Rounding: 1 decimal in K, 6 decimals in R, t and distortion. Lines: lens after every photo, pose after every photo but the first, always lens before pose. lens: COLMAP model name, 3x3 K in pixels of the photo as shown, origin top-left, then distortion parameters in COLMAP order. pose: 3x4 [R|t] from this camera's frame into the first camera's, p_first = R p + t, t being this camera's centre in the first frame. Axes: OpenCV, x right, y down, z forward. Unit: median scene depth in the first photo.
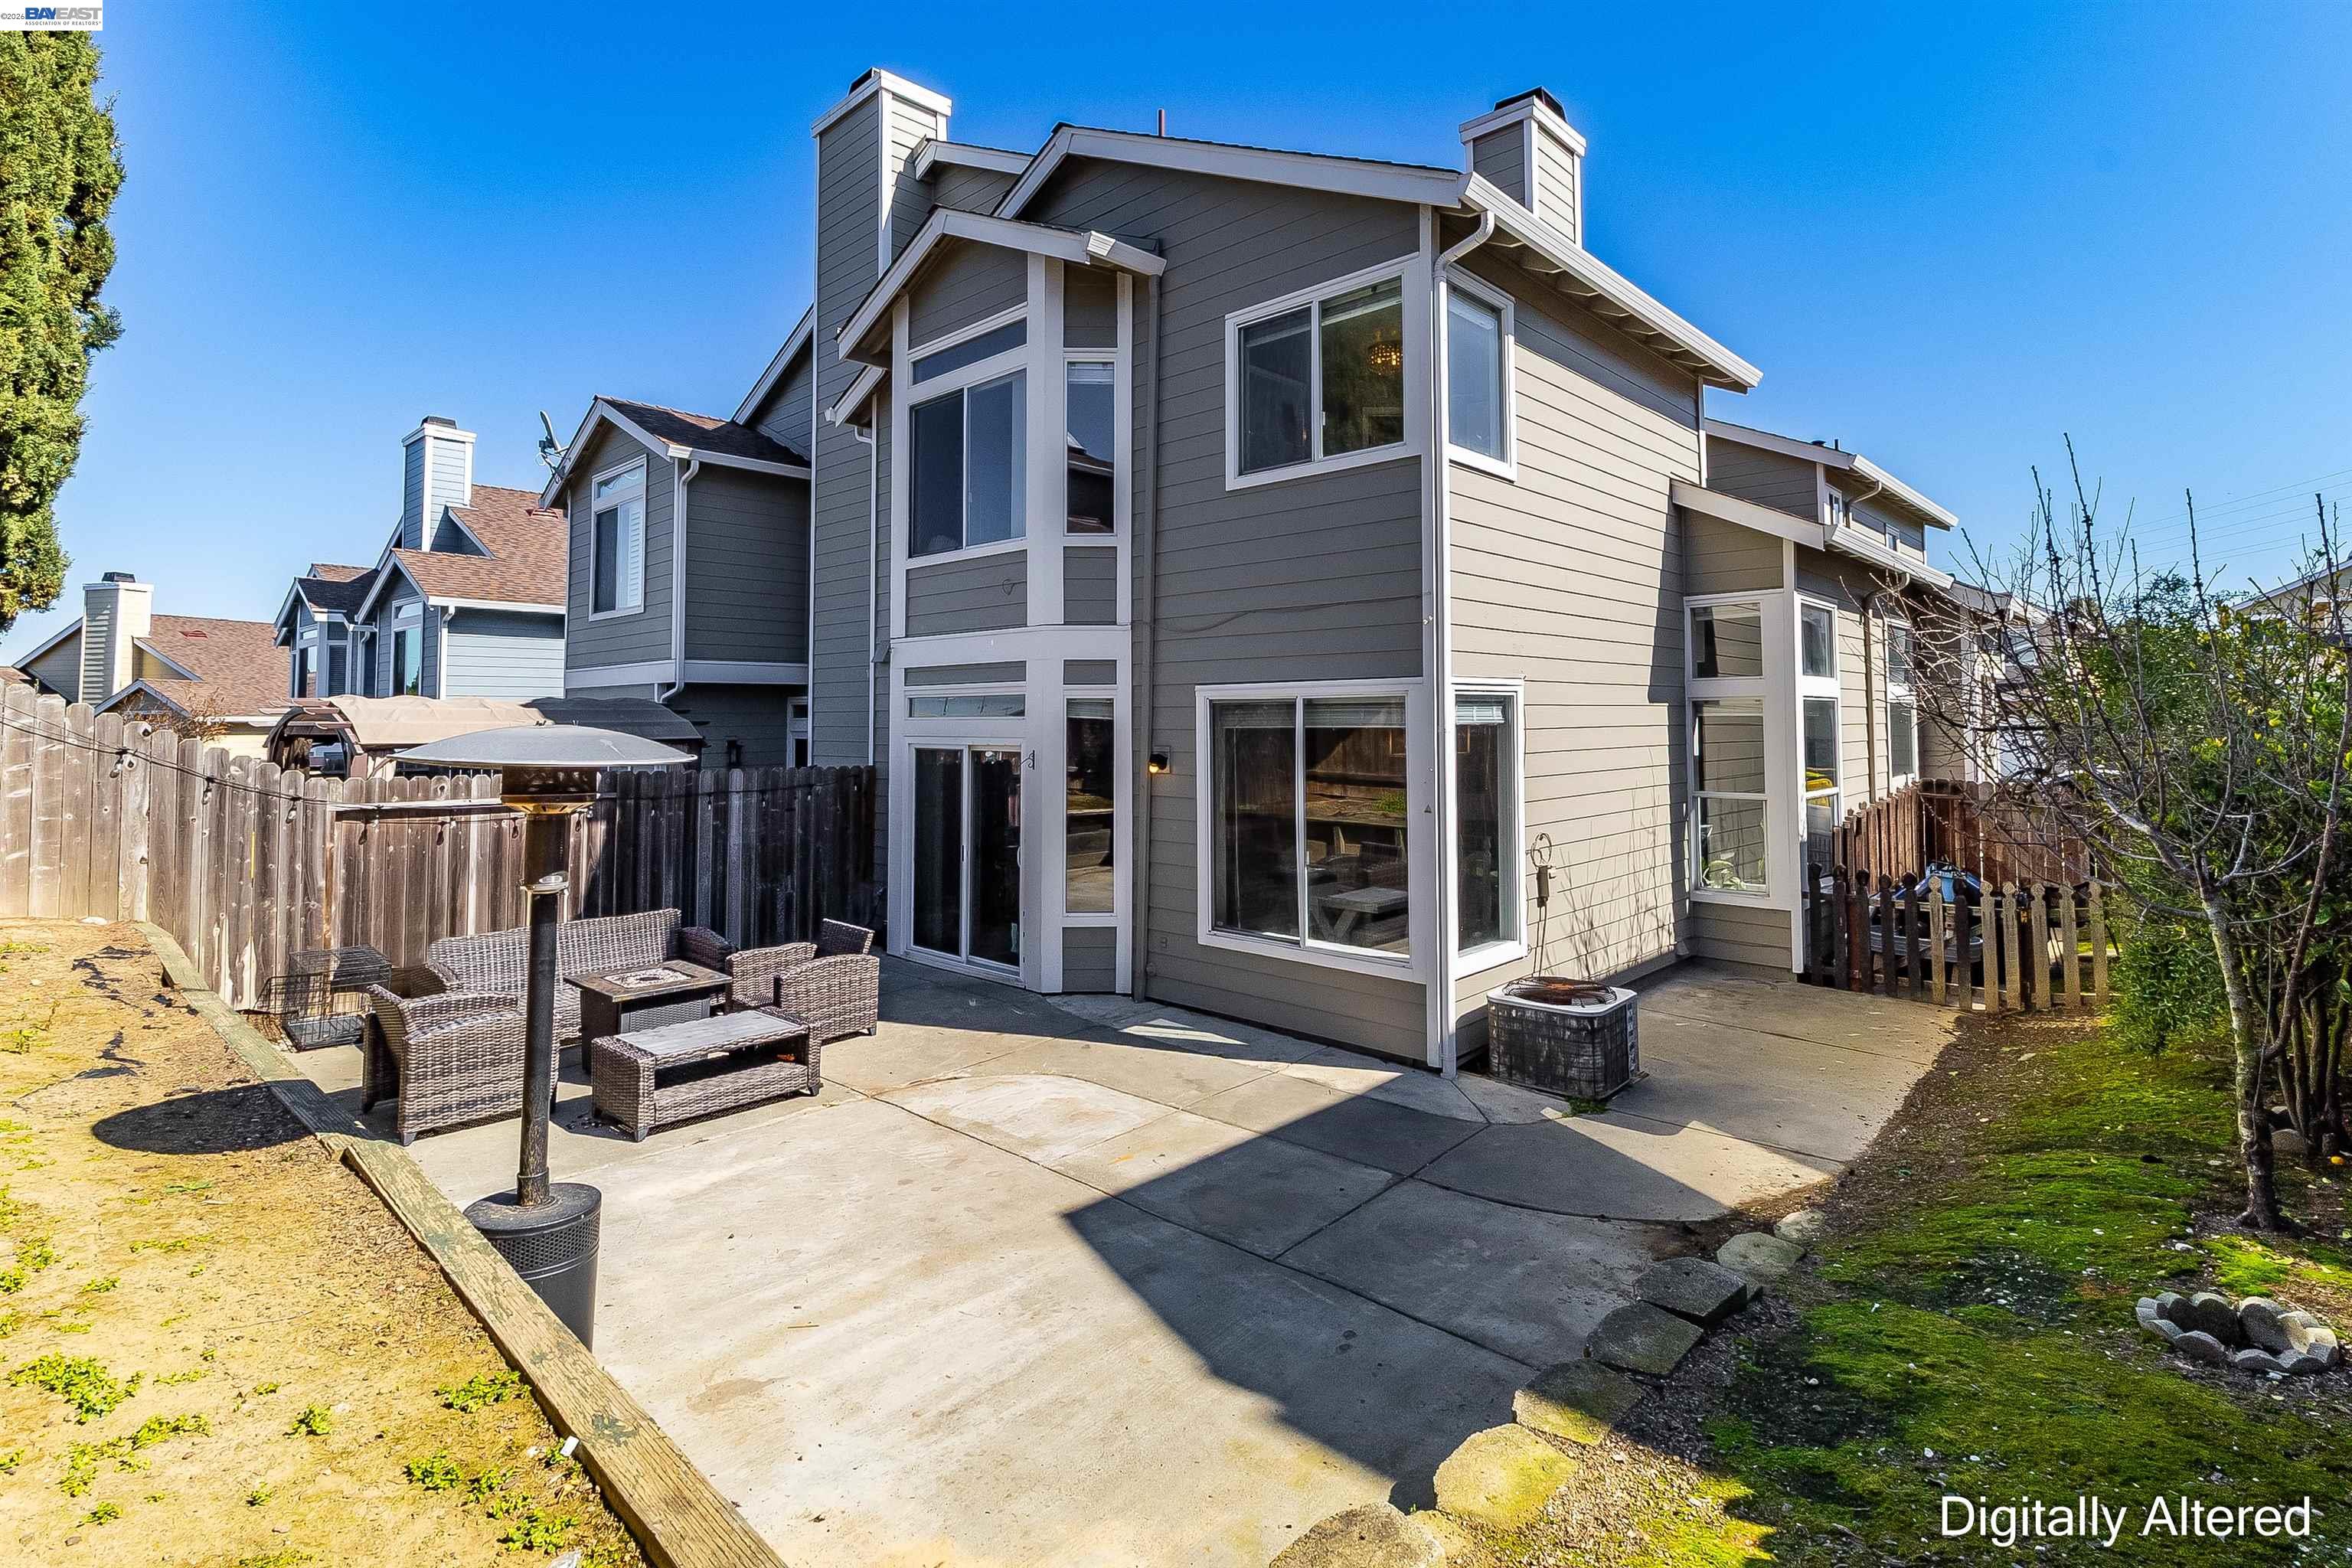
lens RADIAL K [[1129.9, 0, 1176.1], [0, 1129.9, 679.4], [0, 0, 1]] dist [-0.001198, -0.001276]
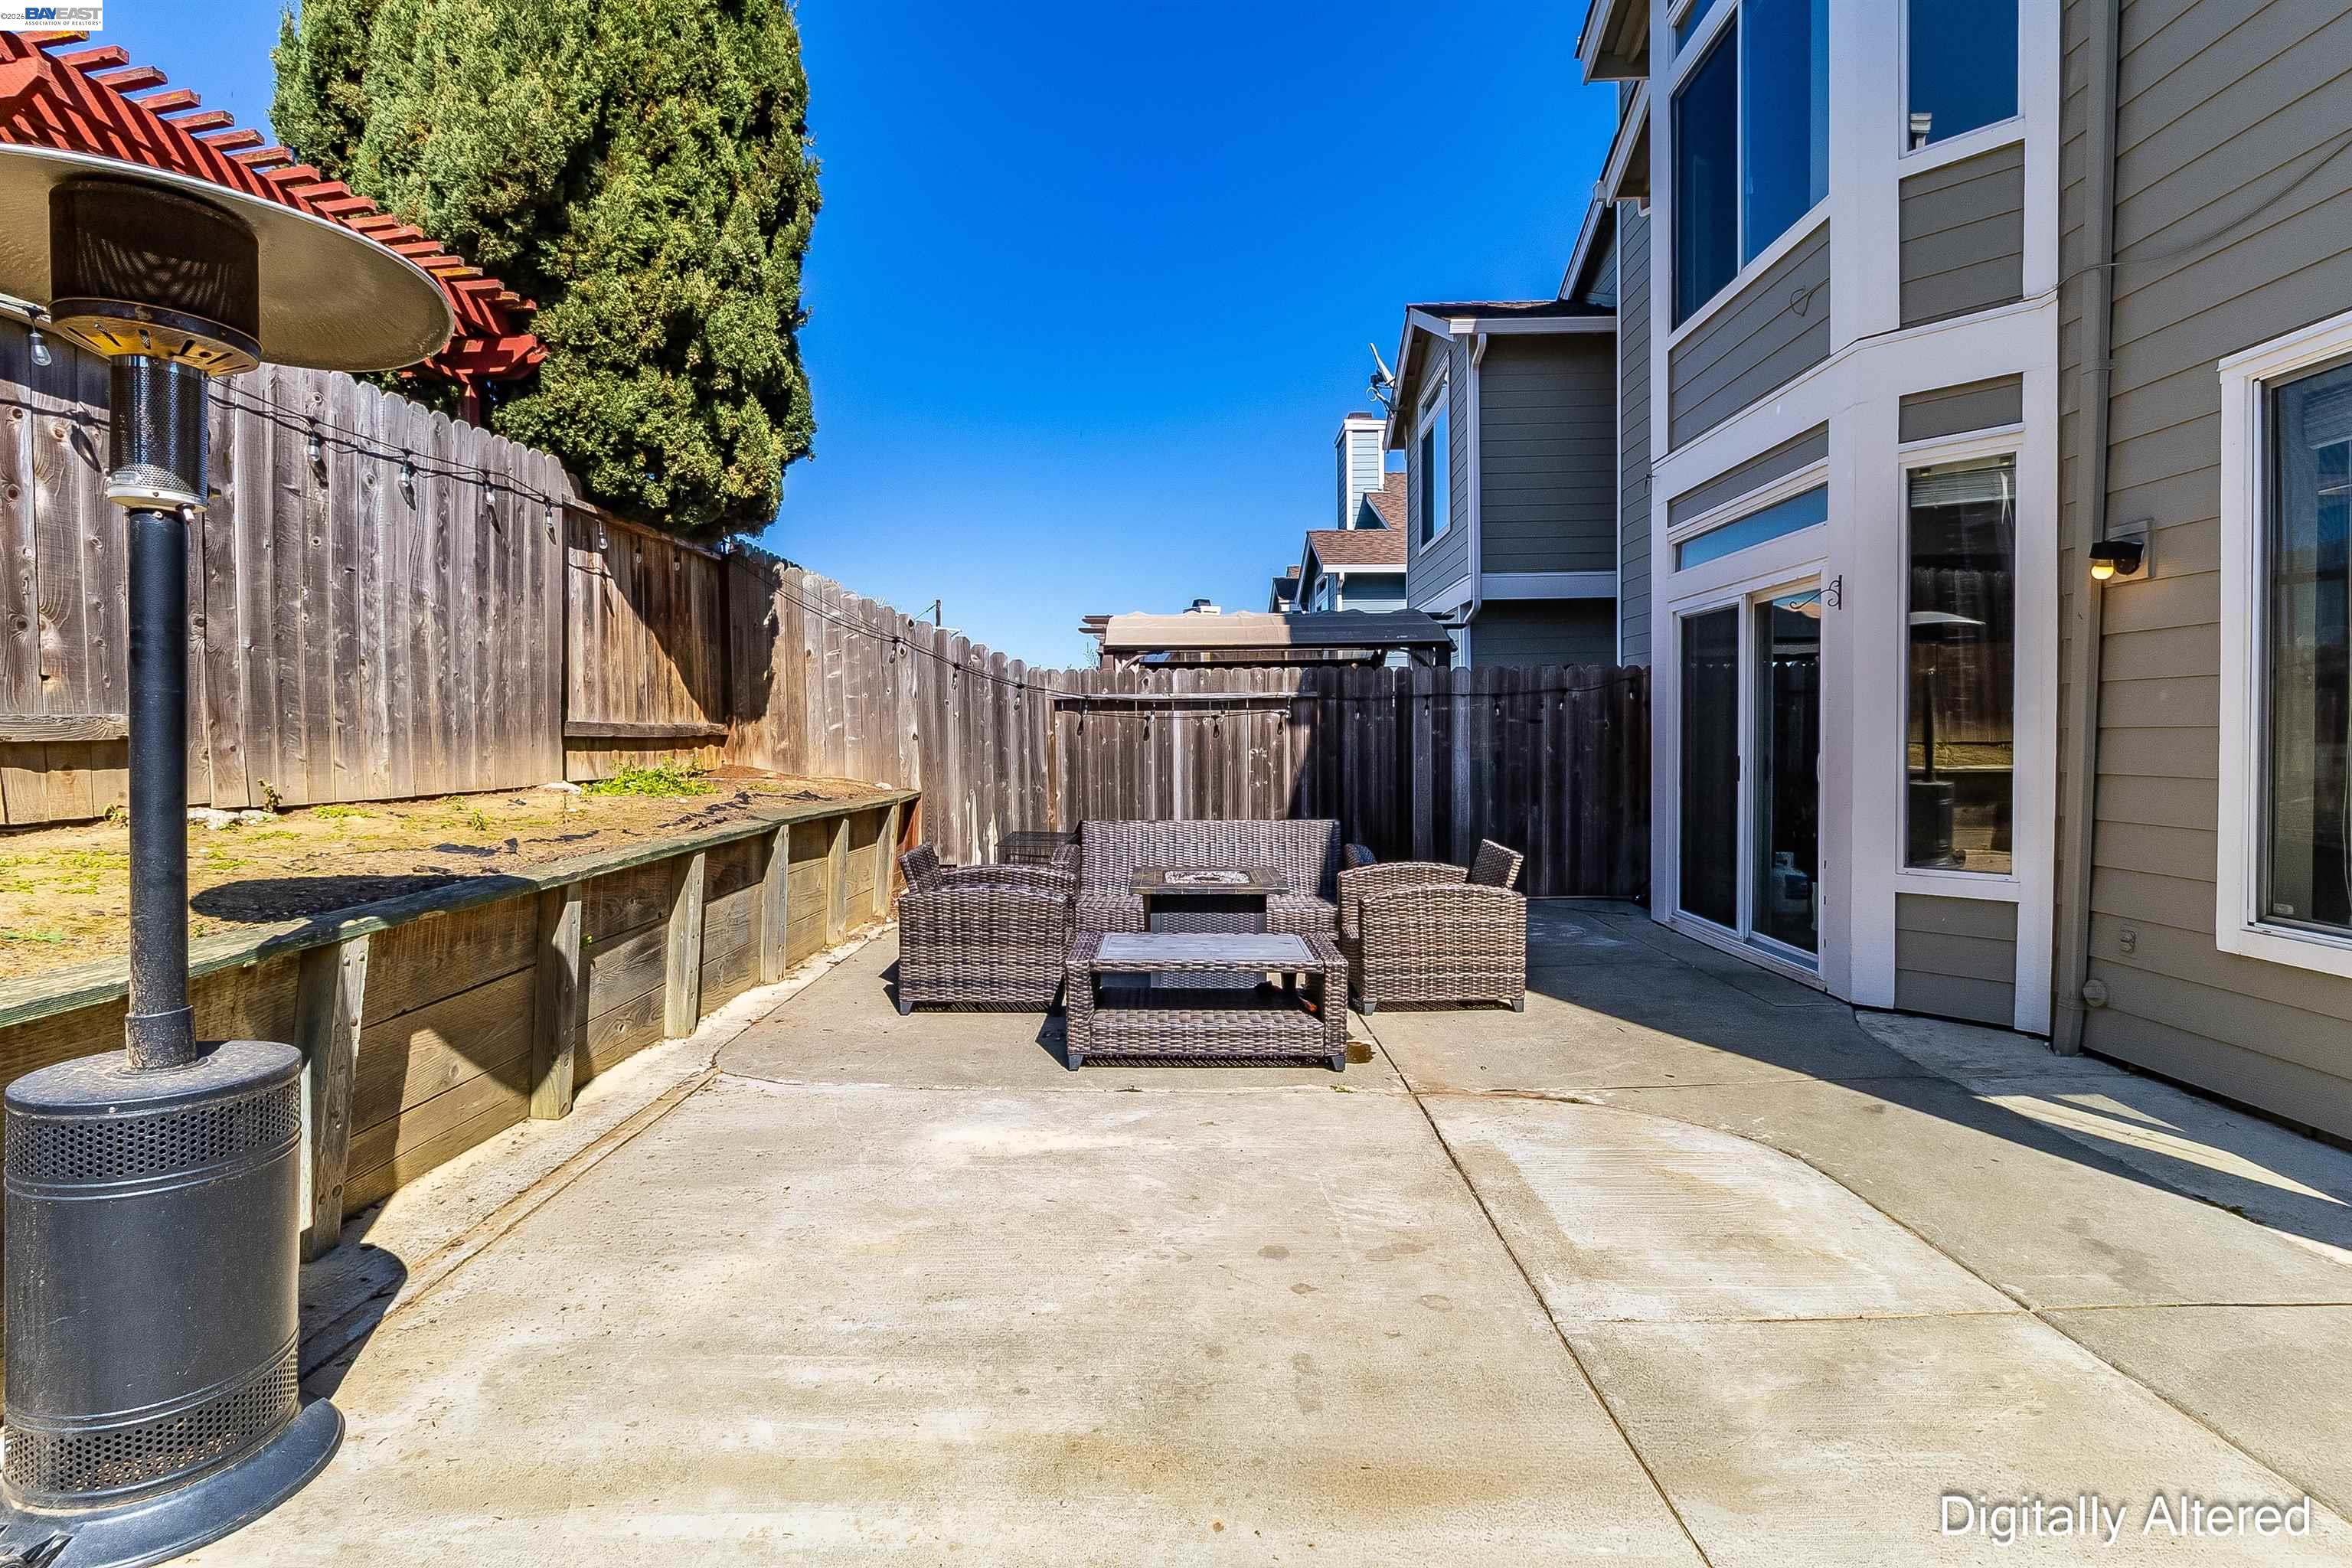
lens RADIAL K [[1093.7, 0, 1167.4], [0, 1093.7, 767.2], [0, 0, 1]] dist [-0.007243, -0.000554]
pose [[0.662114, 0.018720, -0.749169, 0.061748], [0.036472, 0.997698, 0.057164, 0.117737], [0.748515, -0.065173, 0.659908, 0.397695]]
